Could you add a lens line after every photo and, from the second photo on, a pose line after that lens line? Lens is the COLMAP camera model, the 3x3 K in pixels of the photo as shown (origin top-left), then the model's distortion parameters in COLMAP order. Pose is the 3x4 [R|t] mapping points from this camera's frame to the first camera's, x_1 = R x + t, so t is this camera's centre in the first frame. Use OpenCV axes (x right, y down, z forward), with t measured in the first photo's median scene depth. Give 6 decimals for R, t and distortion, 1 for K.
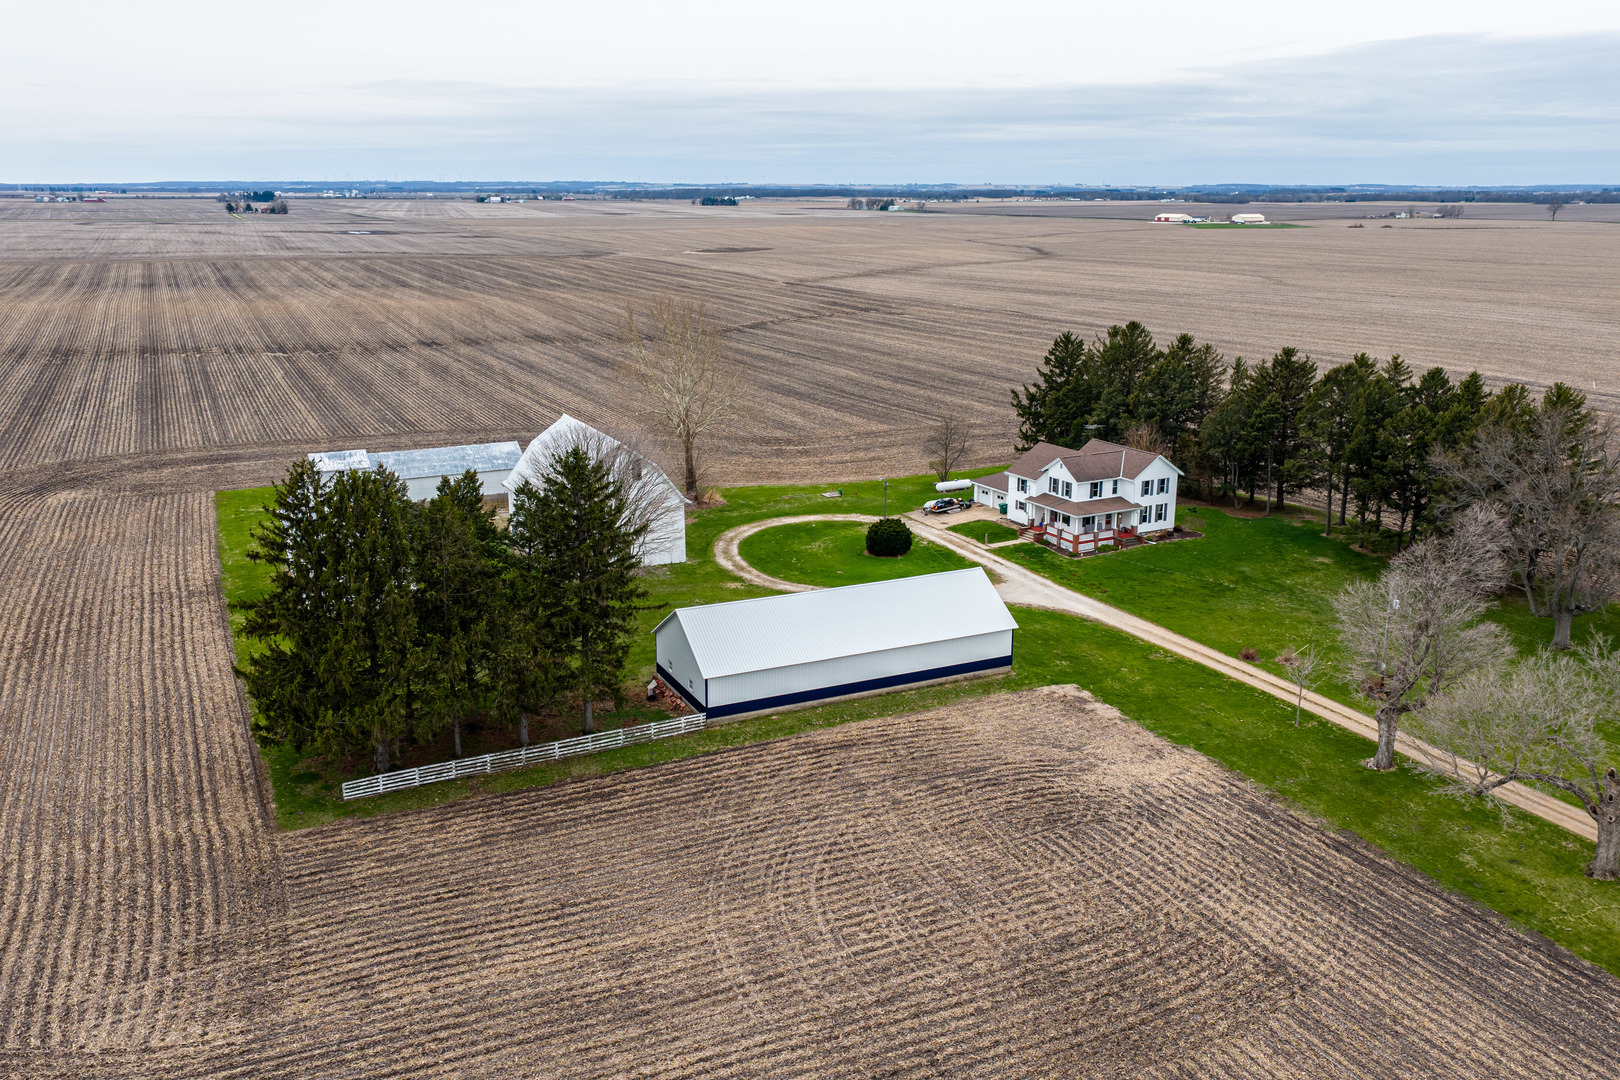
lens RADIAL K [[1312.4, 0, 810.0], [0, 1312.4, 540.0], [0, 0, 1]] dist [0.052438, -0.086876]
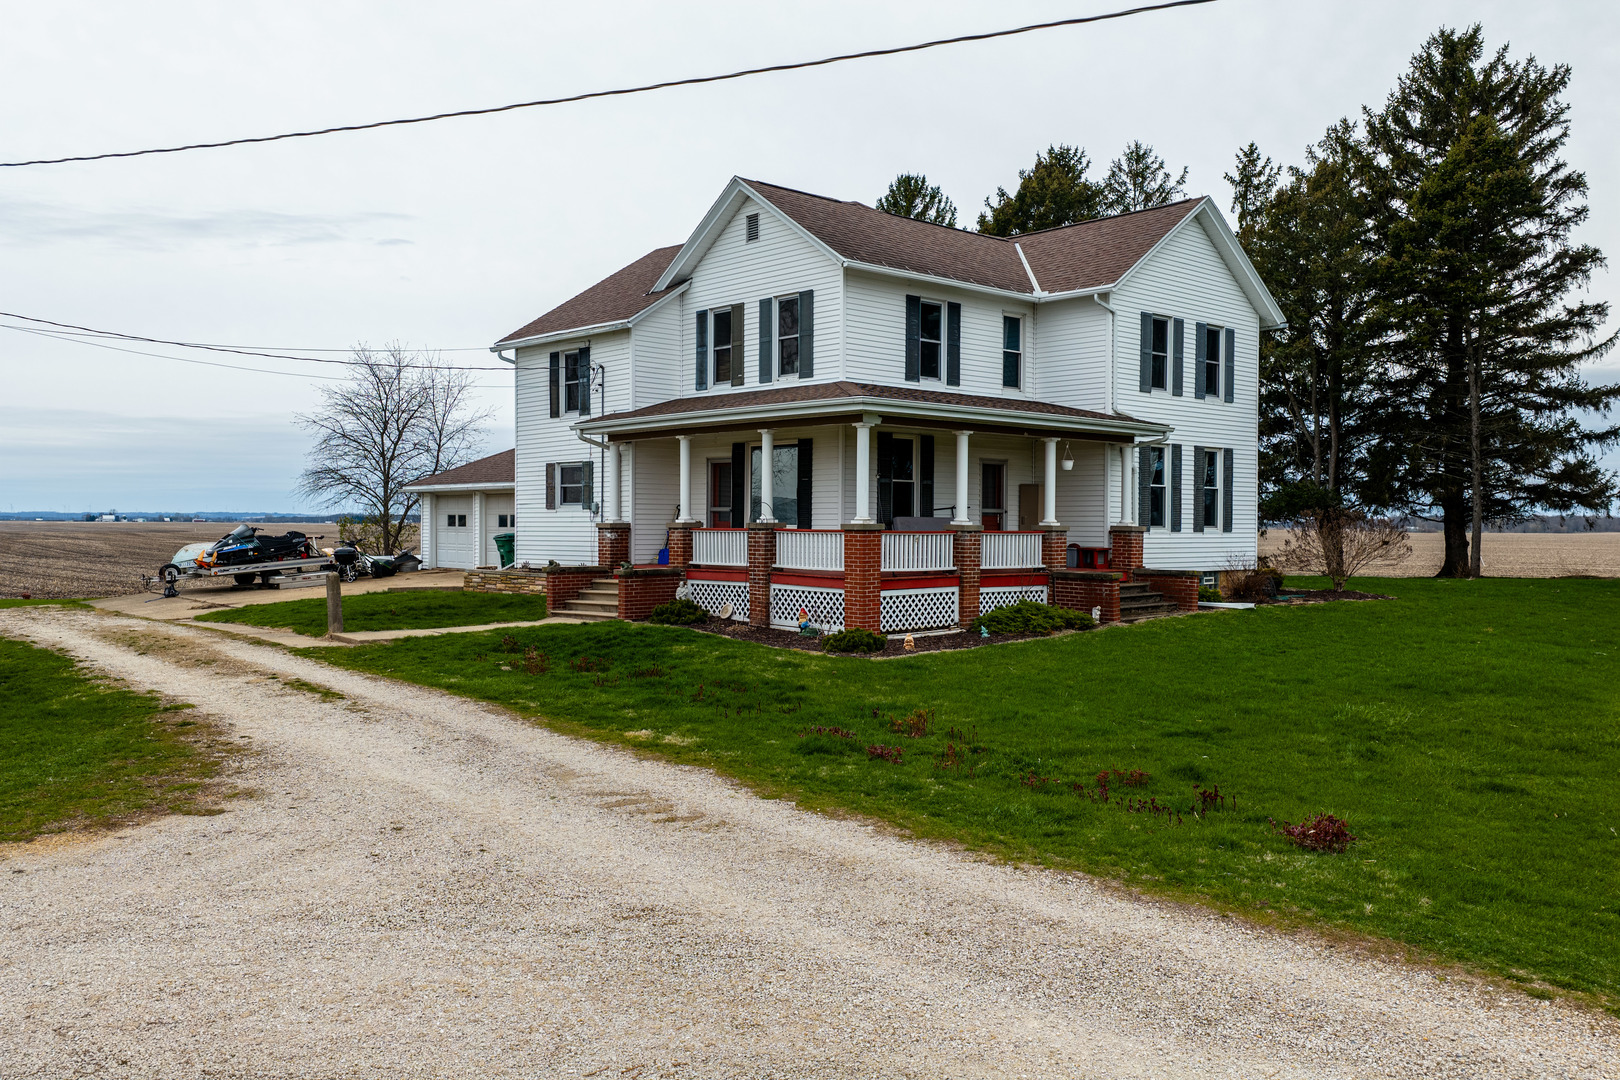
lens RADIAL K [[1312.4, 0, 810.0], [0, 1312.4, 540.0], [0, 0, 1]] dist [0.052438, -0.086876]
pose [[0.969623, 0.002218, 0.244595, 0.151460], [0.057812, 0.969550, -0.237973, 0.035205], [-0.237675, 0.244885, 0.939969, 0.823988]]
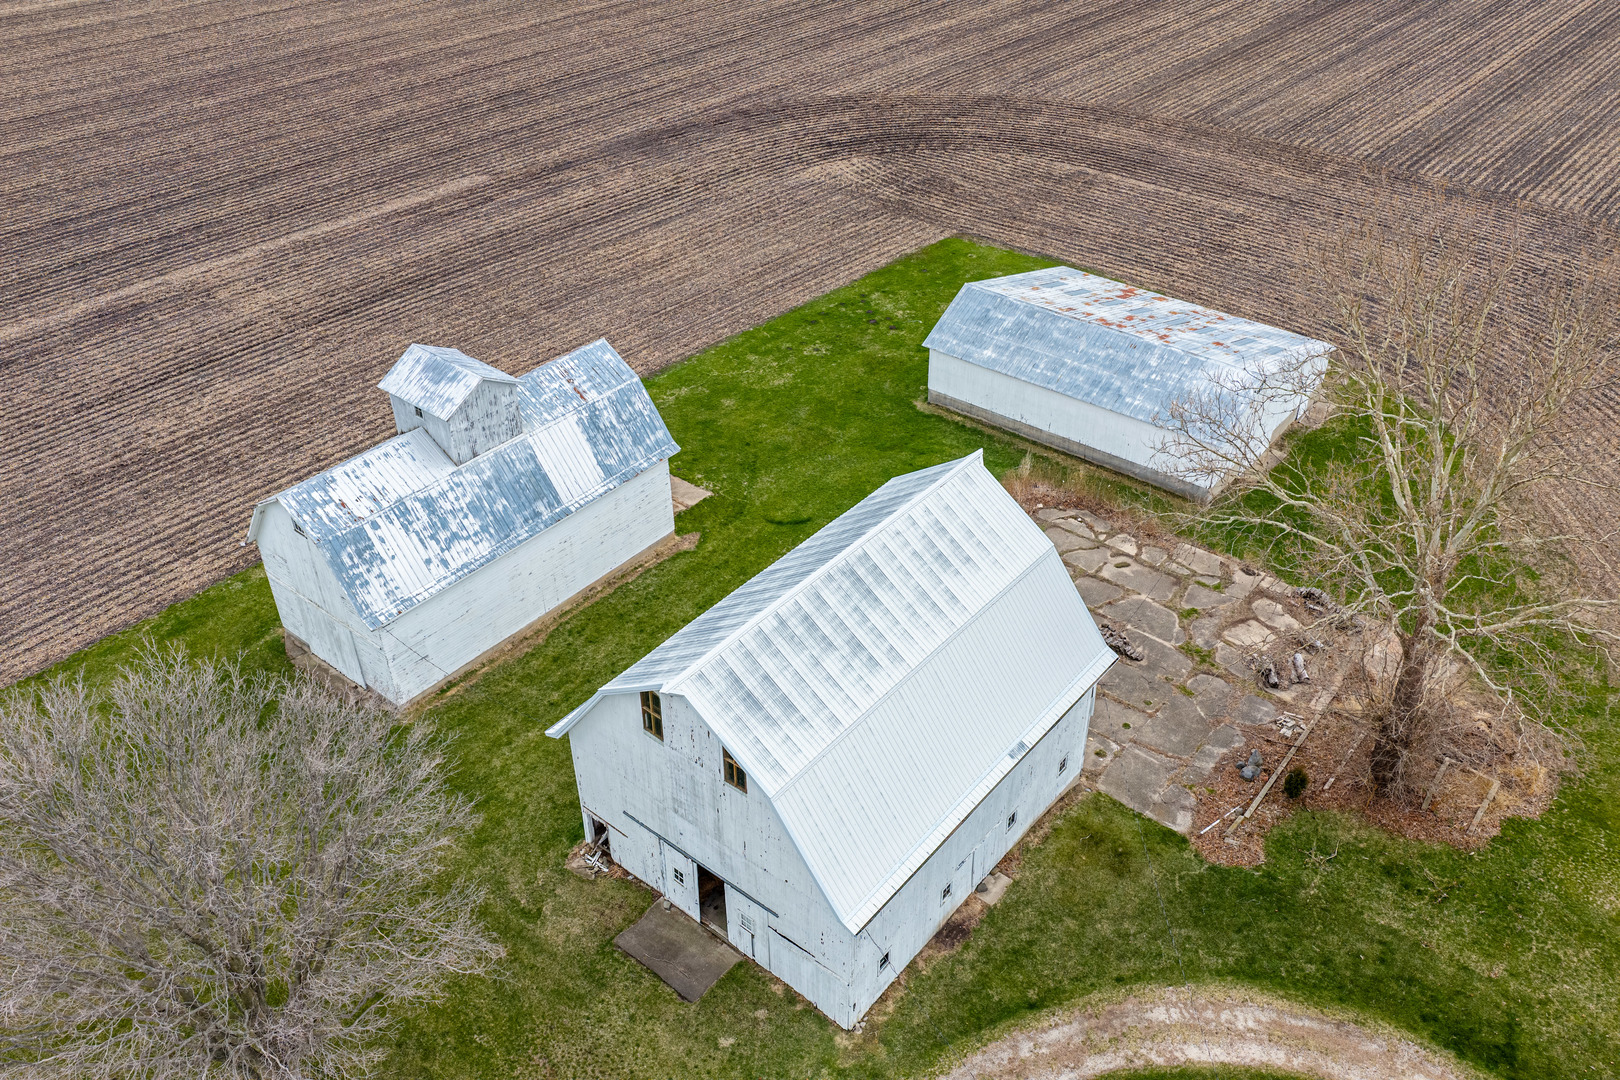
lens RADIAL K [[1312.4, 0, 810.0], [0, 1312.4, 540.0], [0, 0, 1]] dist [0.052438, -0.086876]
pose [[0.403758, 0.533055, -0.743527, 0.089606], [-0.227609, 0.845692, 0.482701, -0.252498], [0.886100, -0.025661, 0.462782, 0.806649]]
